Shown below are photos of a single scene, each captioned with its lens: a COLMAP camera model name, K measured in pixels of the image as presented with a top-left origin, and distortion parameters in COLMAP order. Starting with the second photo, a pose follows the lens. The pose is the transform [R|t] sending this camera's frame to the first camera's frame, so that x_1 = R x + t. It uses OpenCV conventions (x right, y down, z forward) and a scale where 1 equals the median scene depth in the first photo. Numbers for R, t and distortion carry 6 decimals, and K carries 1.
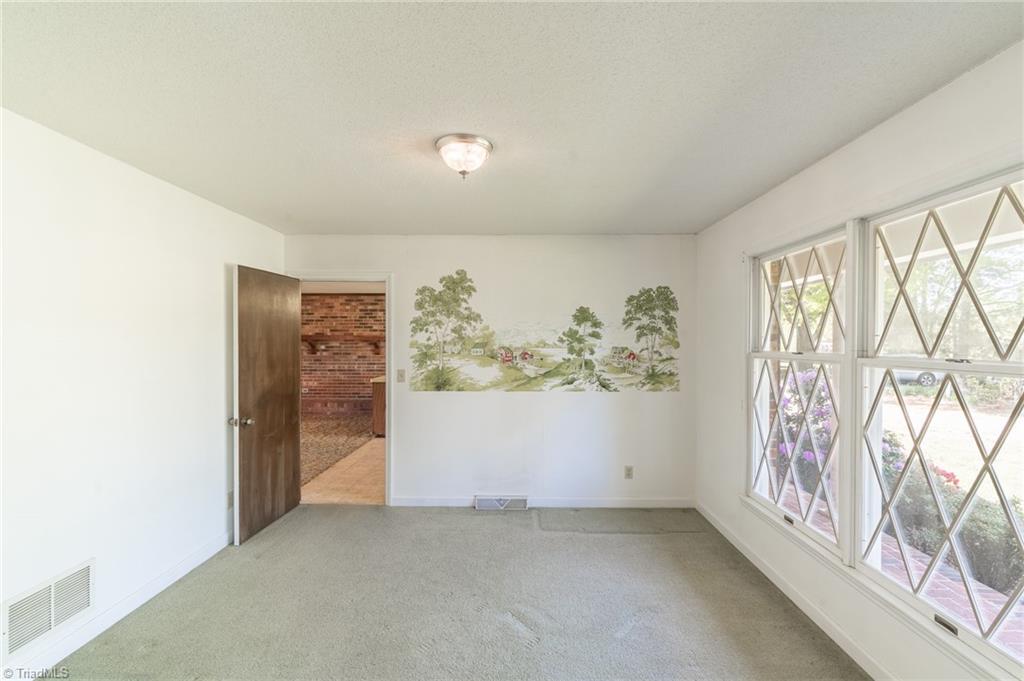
lens RADIAL K [[434.6, 0, 510.8], [0, 434.6, 343.3], [0, 0, 1]] dist [0.000667, 0.000050]
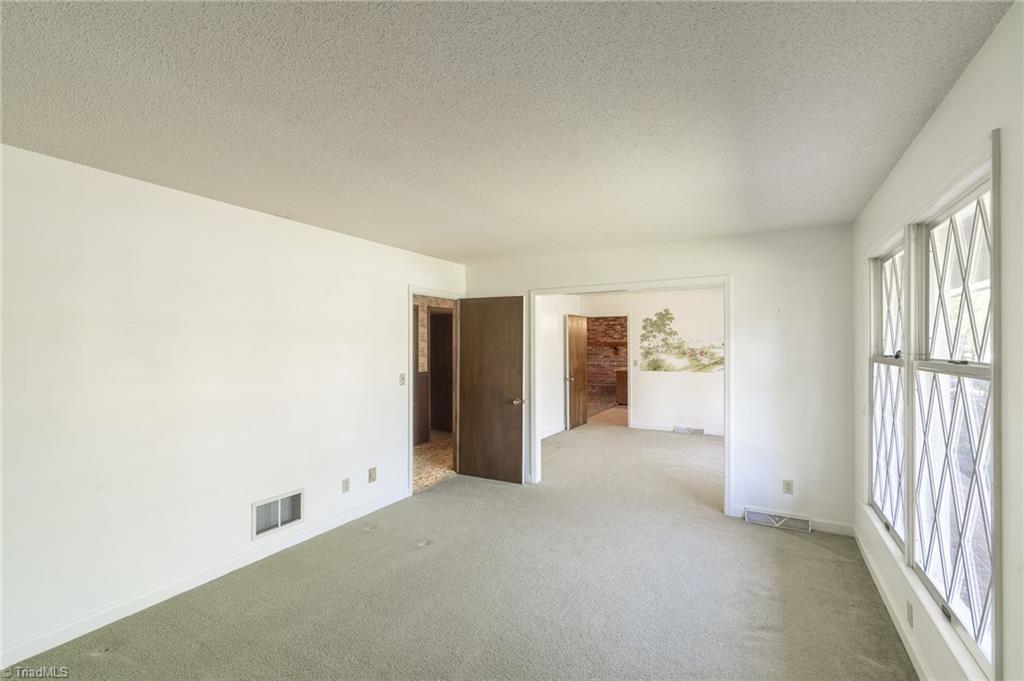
lens RADIAL K [[434.6, 0, 510.8], [0, 434.6, 343.3], [0, 0, 1]] dist [0.000667, 0.000050]
pose [[0.870666, -0.008034, -0.491809, 0.234915], [0.002922, 0.999933, -0.011161, 0.004718], [0.491866, 0.008280, 0.870632, -1.033377]]
